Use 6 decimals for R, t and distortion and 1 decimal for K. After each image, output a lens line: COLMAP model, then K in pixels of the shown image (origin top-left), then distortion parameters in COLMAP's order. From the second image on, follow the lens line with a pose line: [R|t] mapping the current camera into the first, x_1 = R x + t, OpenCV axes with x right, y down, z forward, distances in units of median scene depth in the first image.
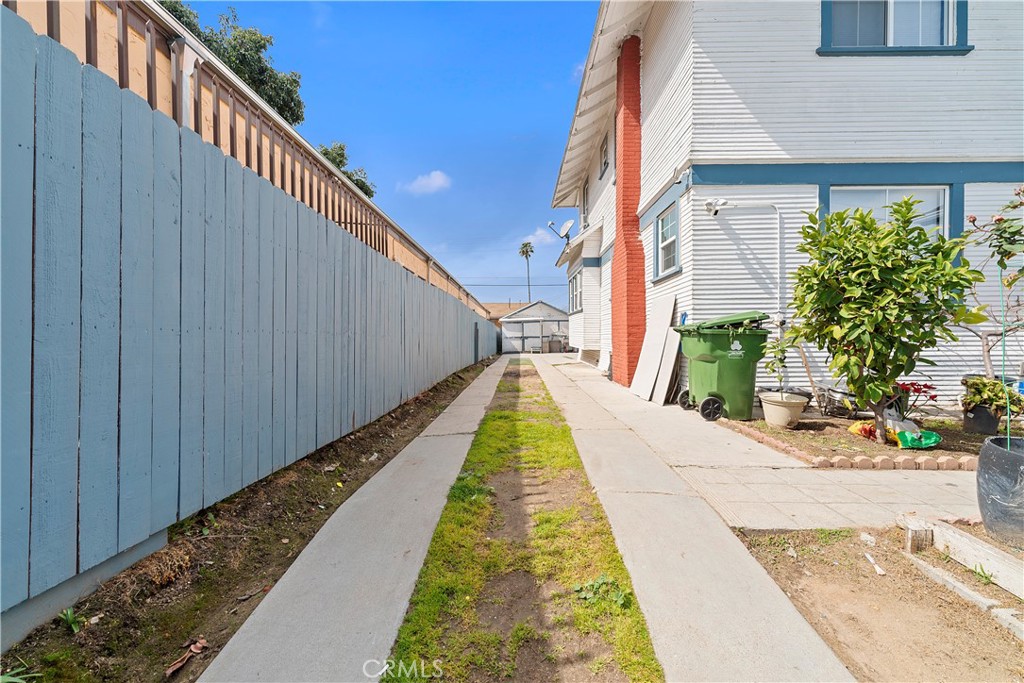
lens RADIAL K [[414.0, 0, 513.9], [0, 414.0, 342.7], [0, 0, 1]] dist [0.002203, 0.000103]
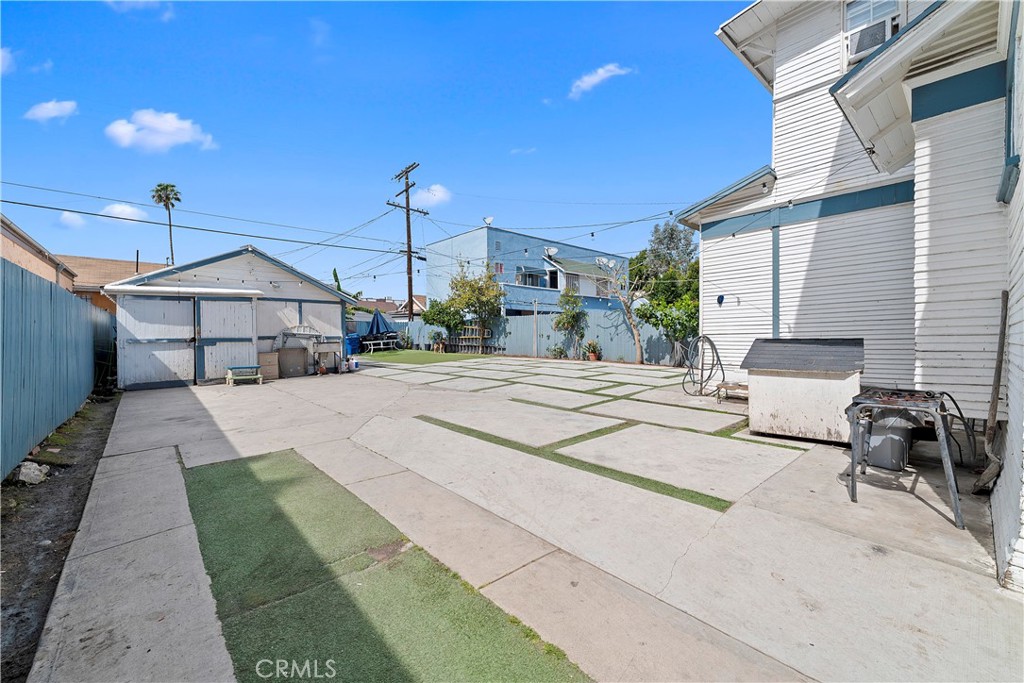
lens RADIAL K [[414.0, 0, 516.0], [0, 414.0, 337.4], [0, 0, 1]] dist [0.002203, 0.000103]
pose [[0.737012, -0.002702, 0.675874, -0.017523], [0.000156, 0.999993, 0.003828, -0.017059], [-0.675880, -0.002716, 0.737007, 0.546417]]
